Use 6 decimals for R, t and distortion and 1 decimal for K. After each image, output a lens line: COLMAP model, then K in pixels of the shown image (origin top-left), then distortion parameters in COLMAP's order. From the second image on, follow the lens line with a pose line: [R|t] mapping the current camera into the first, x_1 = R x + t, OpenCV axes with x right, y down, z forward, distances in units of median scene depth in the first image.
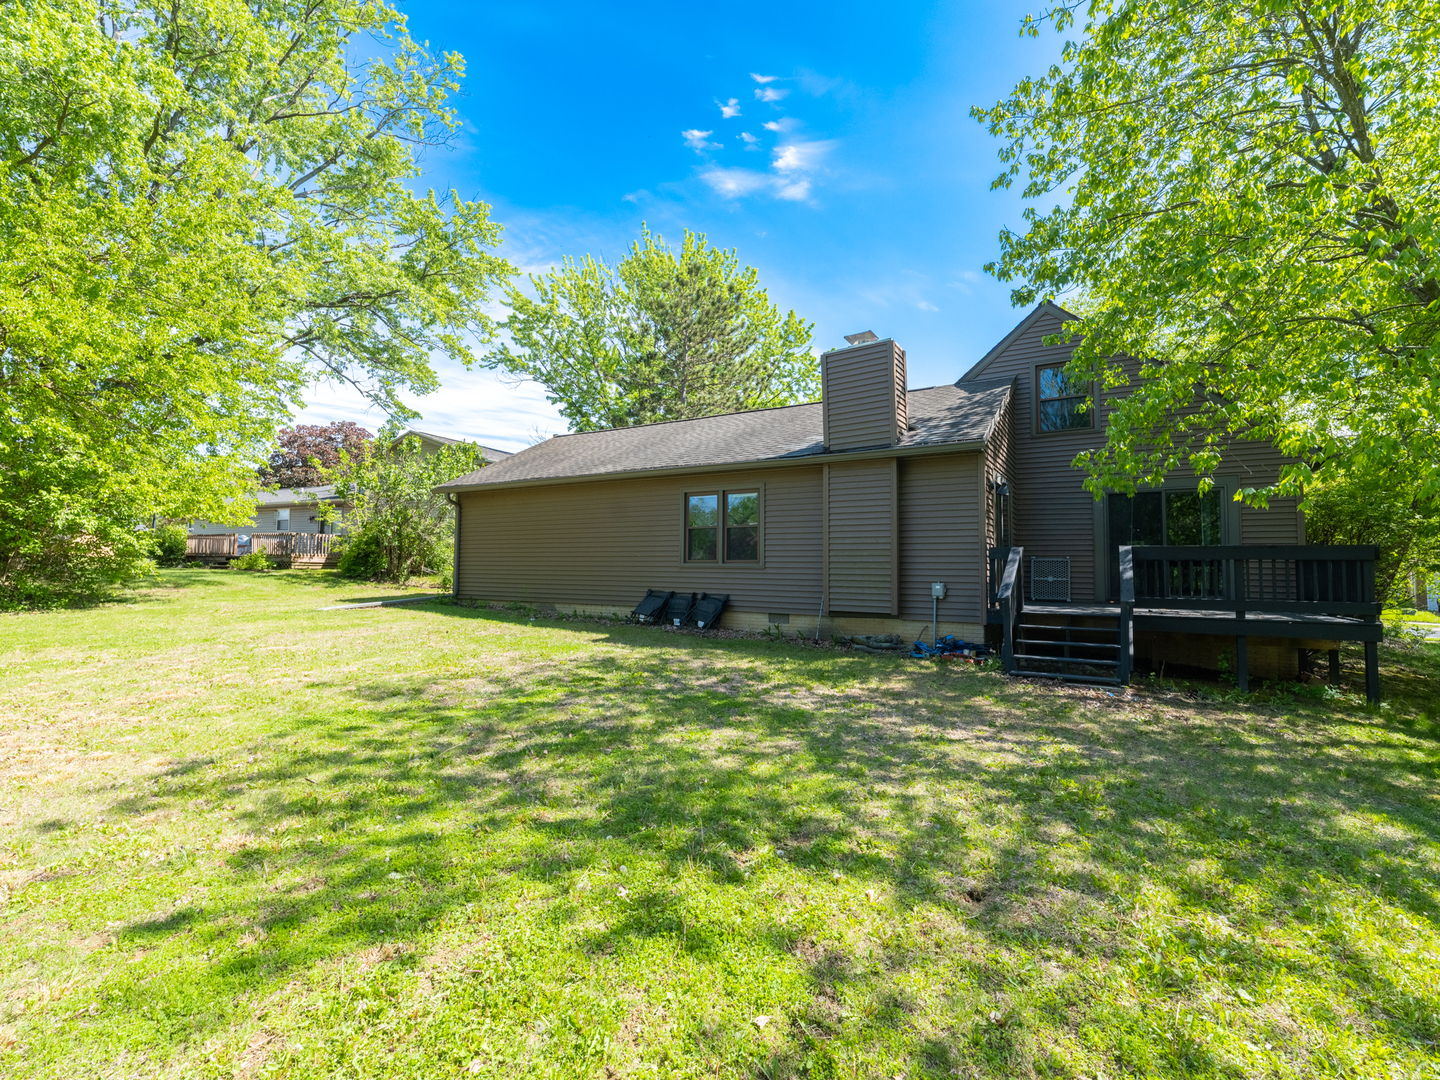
lens RADIAL K [[709.5, 0, 715.2], [0, 709.5, 553.1], [0, 0, 1]] dist [-0.002492, -0.000950]
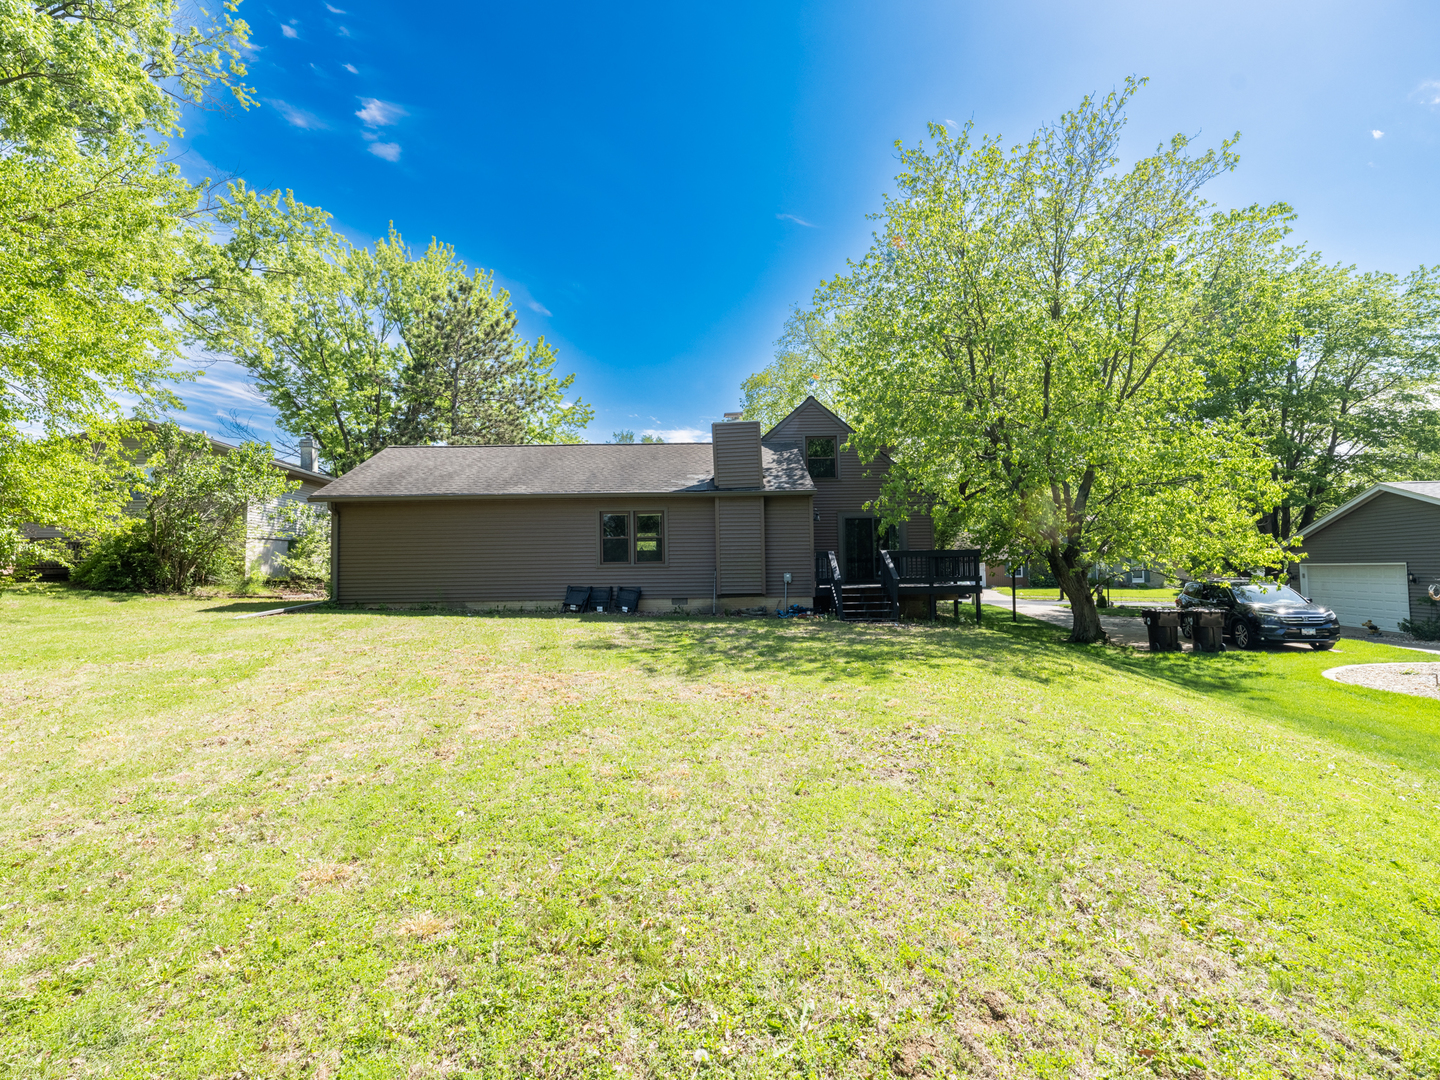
lens RADIAL K [[709.5, 0, 715.2], [0, 709.5, 553.1], [0, 0, 1]] dist [-0.002492, -0.000950]
pose [[0.836499, -0.023873, 0.547449, -0.586711], [0.012376, 0.999619, 0.024679, -0.038150], [-0.547829, -0.013869, 0.836475, -0.229532]]
